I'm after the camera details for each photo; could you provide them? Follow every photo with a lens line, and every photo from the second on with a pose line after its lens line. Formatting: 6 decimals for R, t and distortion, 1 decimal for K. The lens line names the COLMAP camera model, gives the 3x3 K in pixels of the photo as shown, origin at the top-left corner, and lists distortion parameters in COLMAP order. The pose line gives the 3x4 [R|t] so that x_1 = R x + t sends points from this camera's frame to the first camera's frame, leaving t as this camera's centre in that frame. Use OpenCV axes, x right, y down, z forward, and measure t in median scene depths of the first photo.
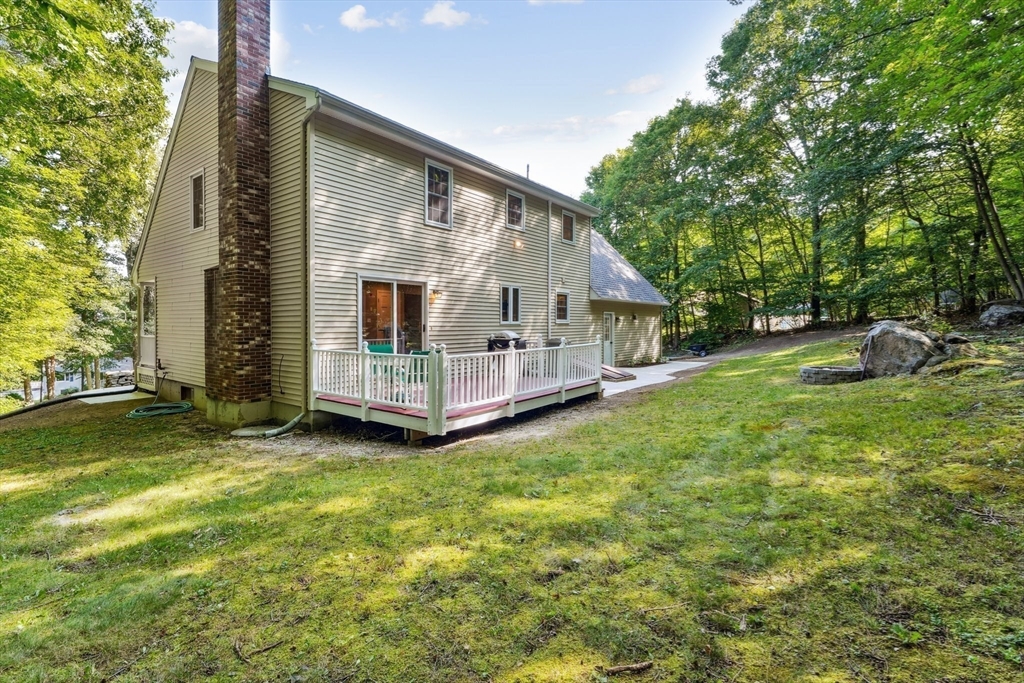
lens RADIAL K [[468.7, 0, 510.2], [0, 468.7, 338.6], [0, 0, 1]] dist [-0.004678, 0.003150]
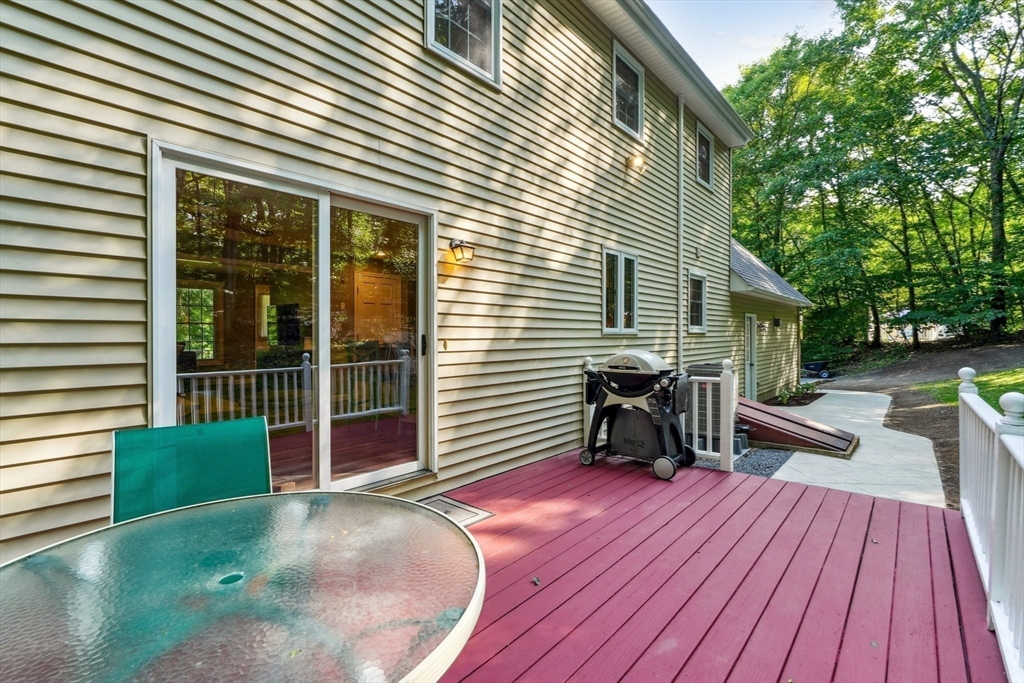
lens RADIAL K [[468.7, 0, 507.8], [0, 468.7, 341.4], [0, 0, 1]] dist [-0.004678, 0.003150]
pose [[0.997160, 0.000624, -0.075314, -0.074134], [-0.001870, 0.999863, -0.016466, -0.015355], [0.075293, 0.016560, 0.997024, 0.514514]]
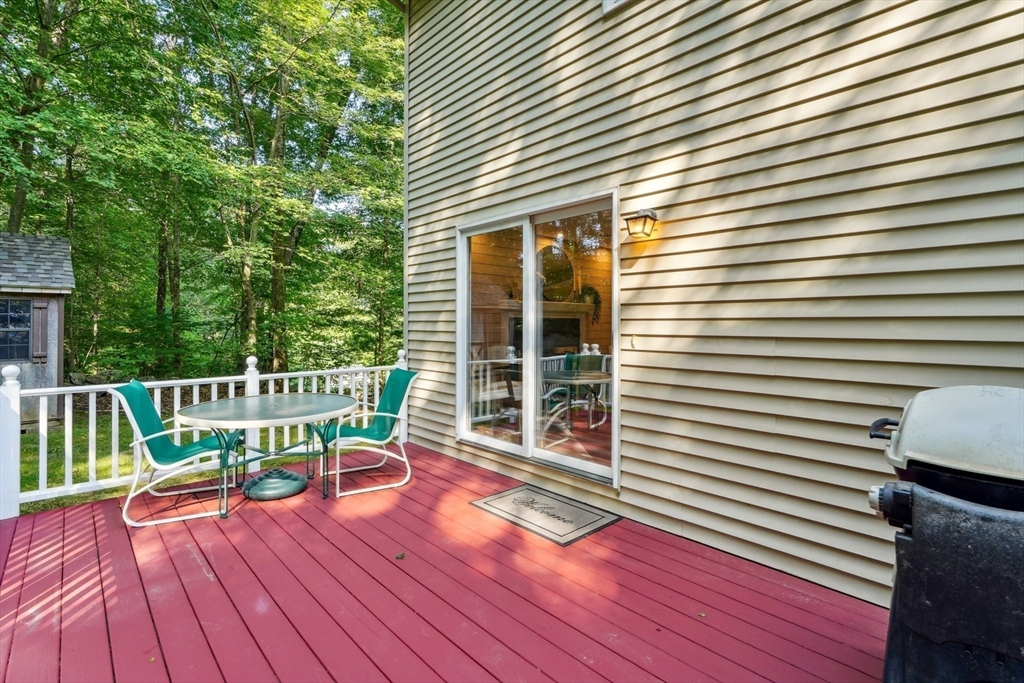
lens RADIAL K [[468.7, 0, 506.0], [0, 468.7, 332.2], [0, 0, 1]] dist [-0.004678, 0.003150]
pose [[-0.173851, 0.008533, -0.984735, 0.105261], [-0.041803, 0.998997, 0.016037, -0.023587], [0.983884, 0.043953, -0.173320, 0.767642]]
